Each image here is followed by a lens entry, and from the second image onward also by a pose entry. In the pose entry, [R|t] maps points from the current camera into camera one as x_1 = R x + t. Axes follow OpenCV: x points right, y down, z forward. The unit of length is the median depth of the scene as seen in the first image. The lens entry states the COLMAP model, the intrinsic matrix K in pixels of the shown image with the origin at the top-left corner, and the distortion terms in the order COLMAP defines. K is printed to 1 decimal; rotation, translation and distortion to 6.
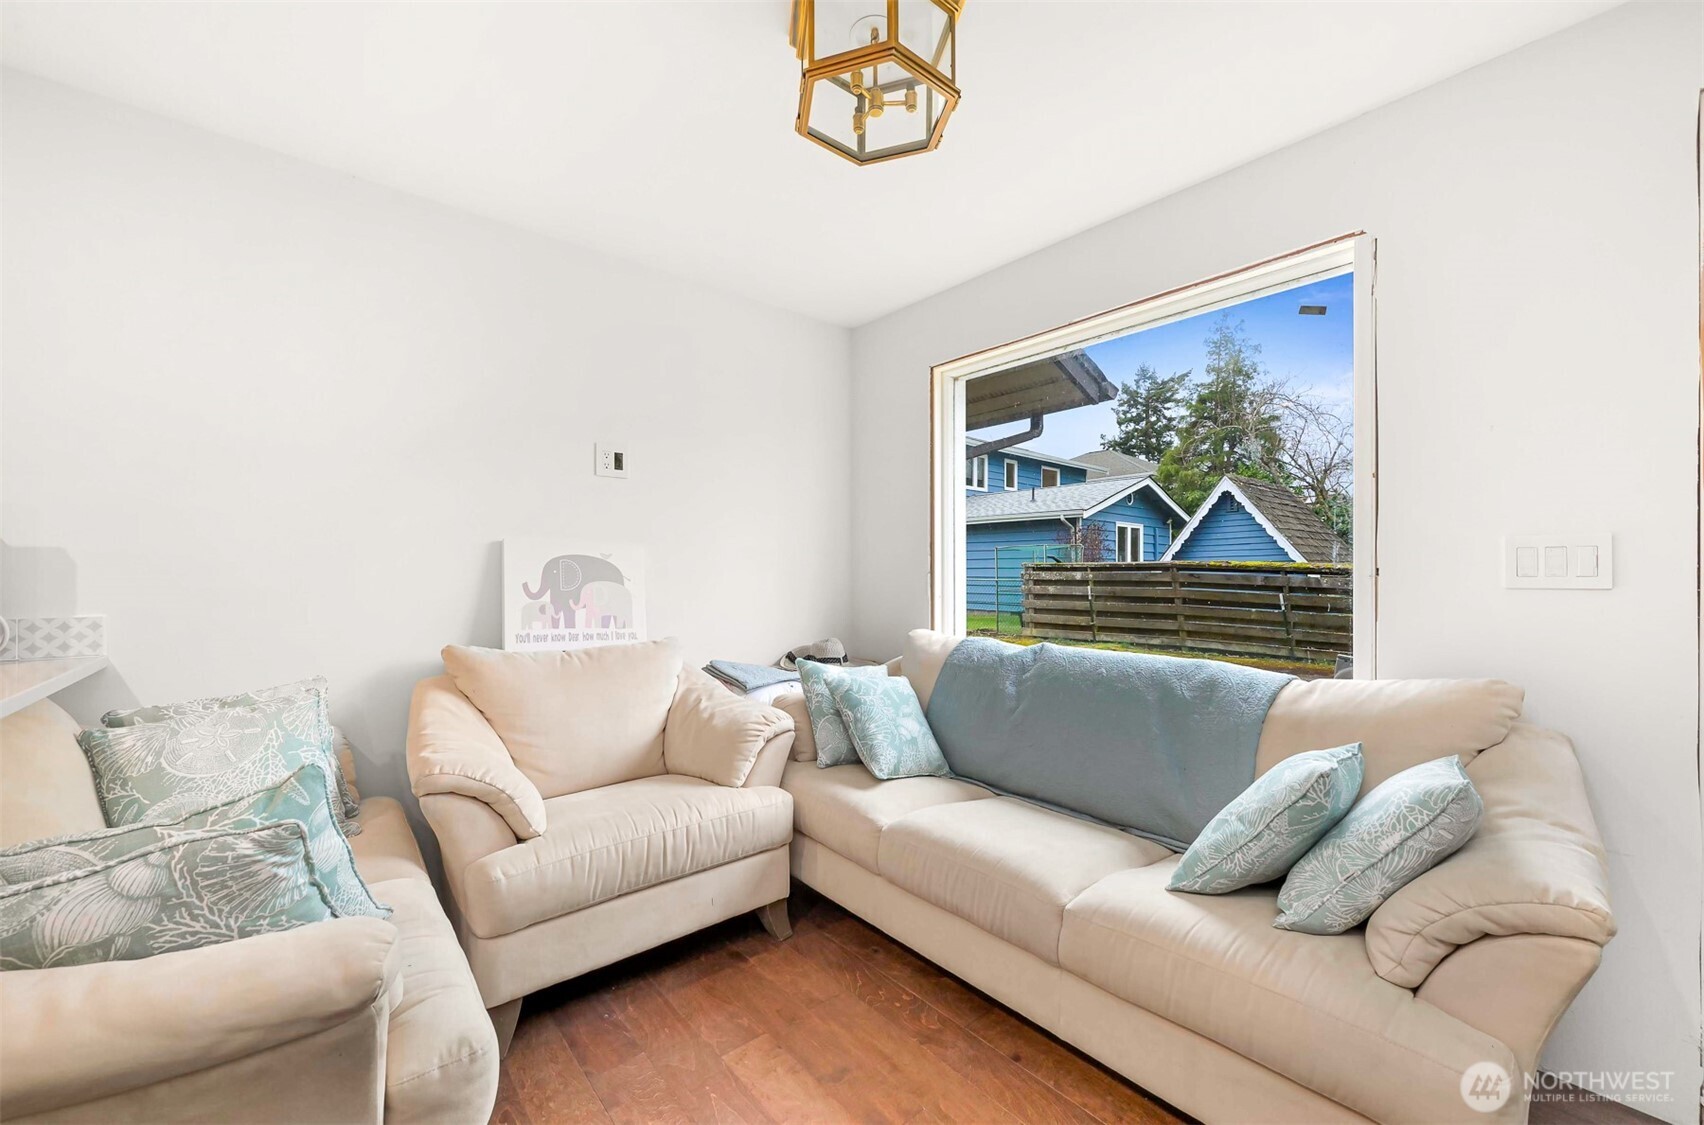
lens RADIAL K [[676.9, 0, 845.5], [0, 676.9, 568.3], [0, 0, 1]] dist [0.000717, -0.000255]
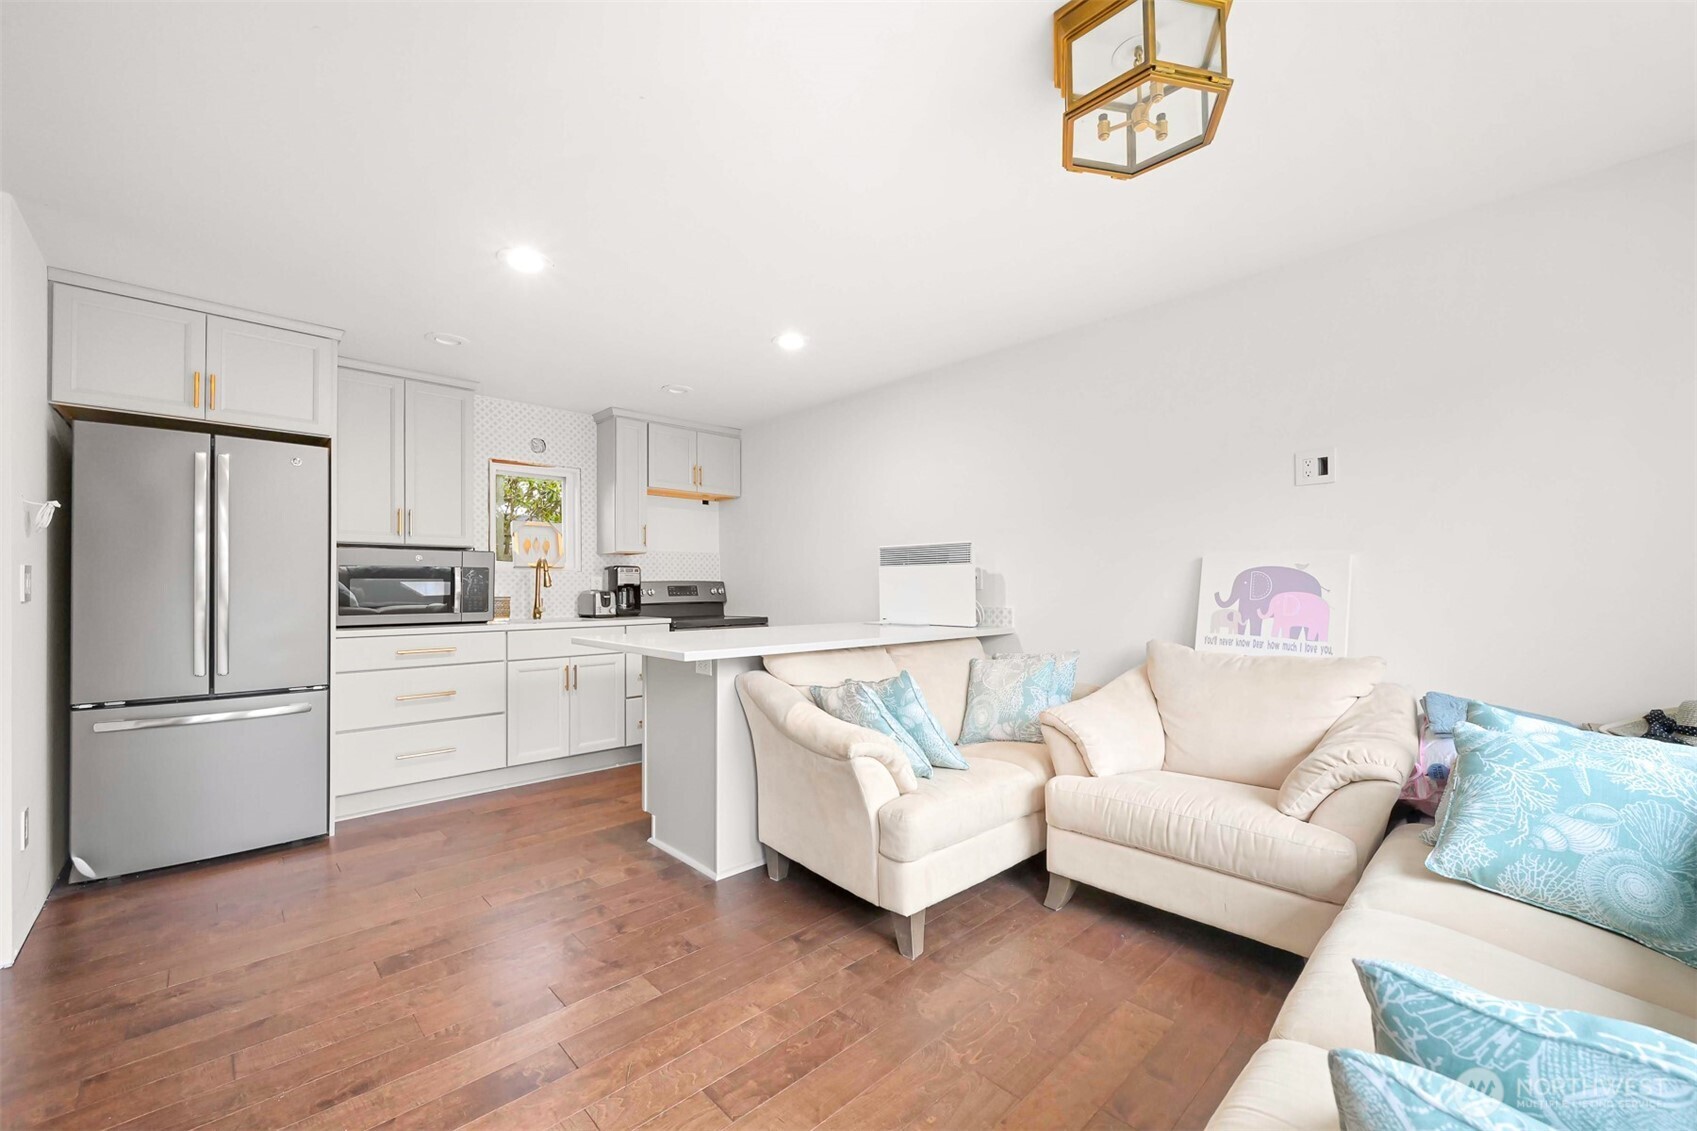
lens RADIAL K [[633.0, 0, 824.1], [0, 633.0, 580.0], [0, 0, 1]] dist [-0.001525, 0.000478]
pose [[0.051062, -0.013700, -0.998602, 0.568298], [0.010981, 0.999853, -0.013156, 0.006665], [0.998635, -0.010294, 0.051205, 0.277428]]
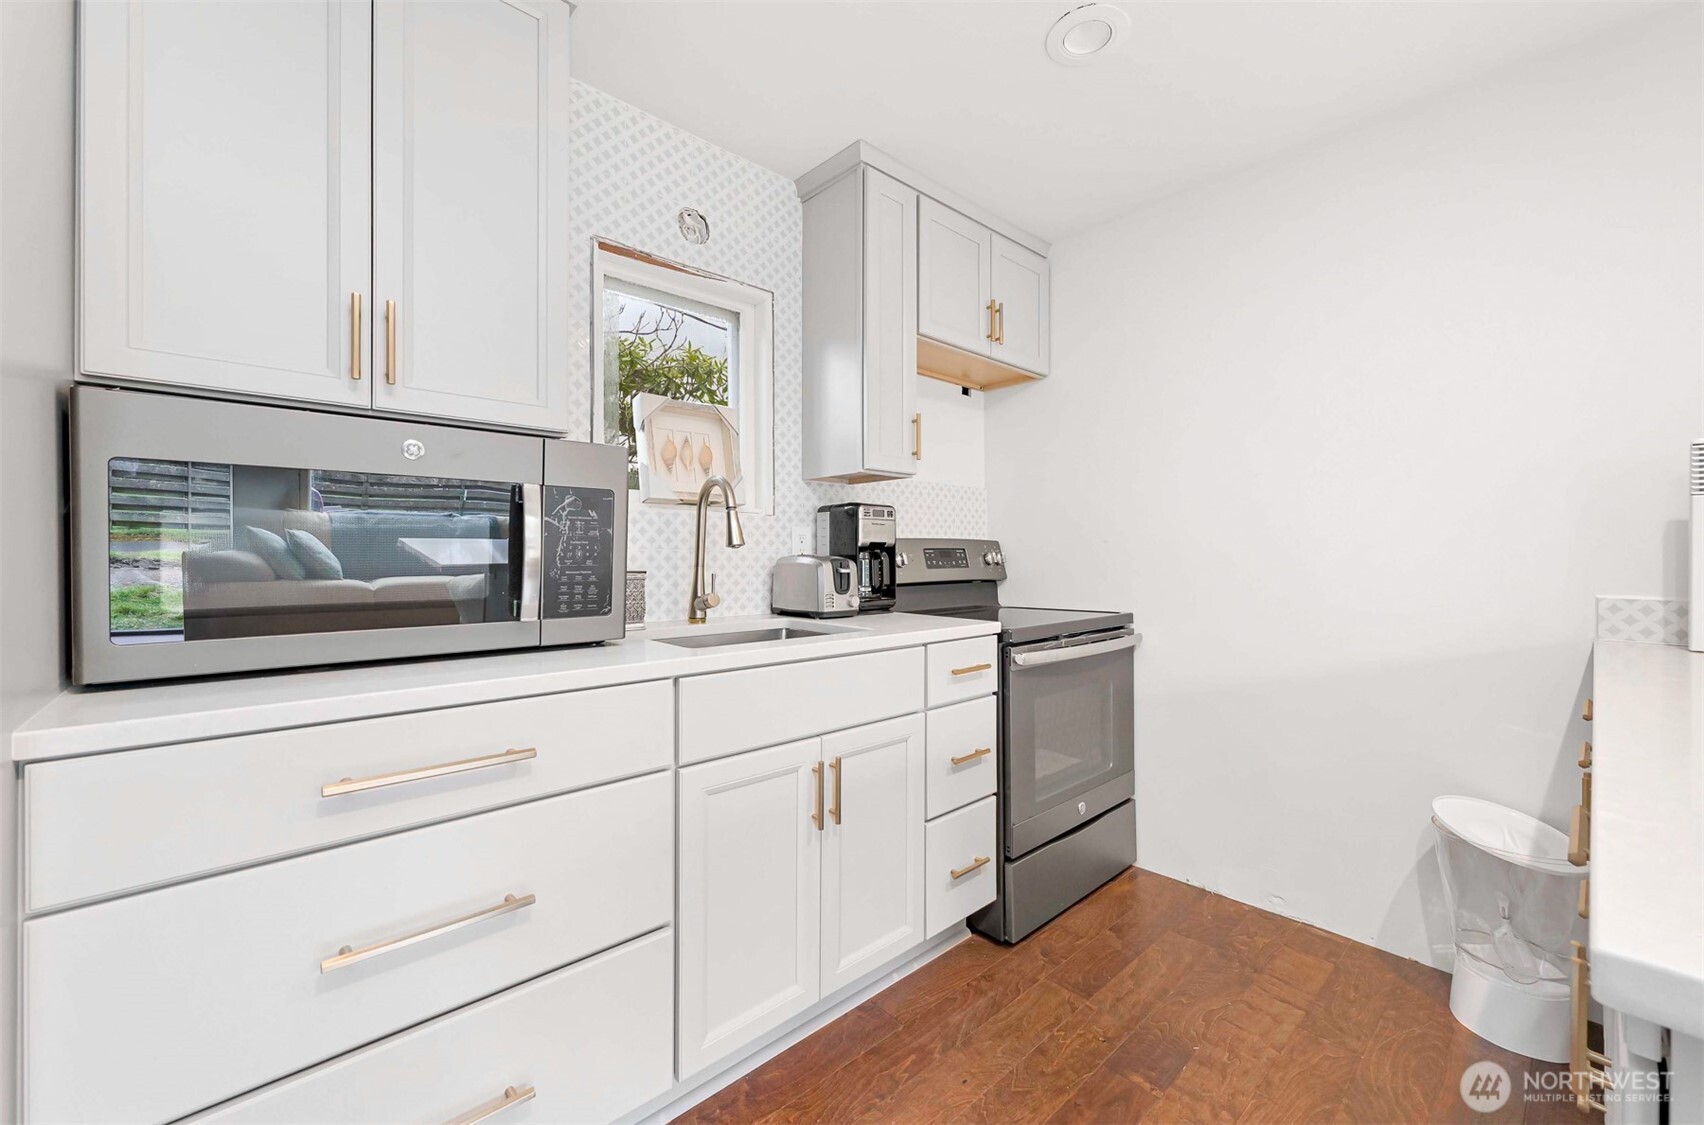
lens RADIAL K [[676.9, 0, 855.5], [0, 676.9, 549.3], [0, 0, 1]] dist [0.000717, -0.000255]
pose [[0.031103, -0.007567, -0.999488, -0.464914], [0.002540, 0.999969, -0.007492, 0.003365], [0.999513, -0.002306, 0.031121, -0.292892]]
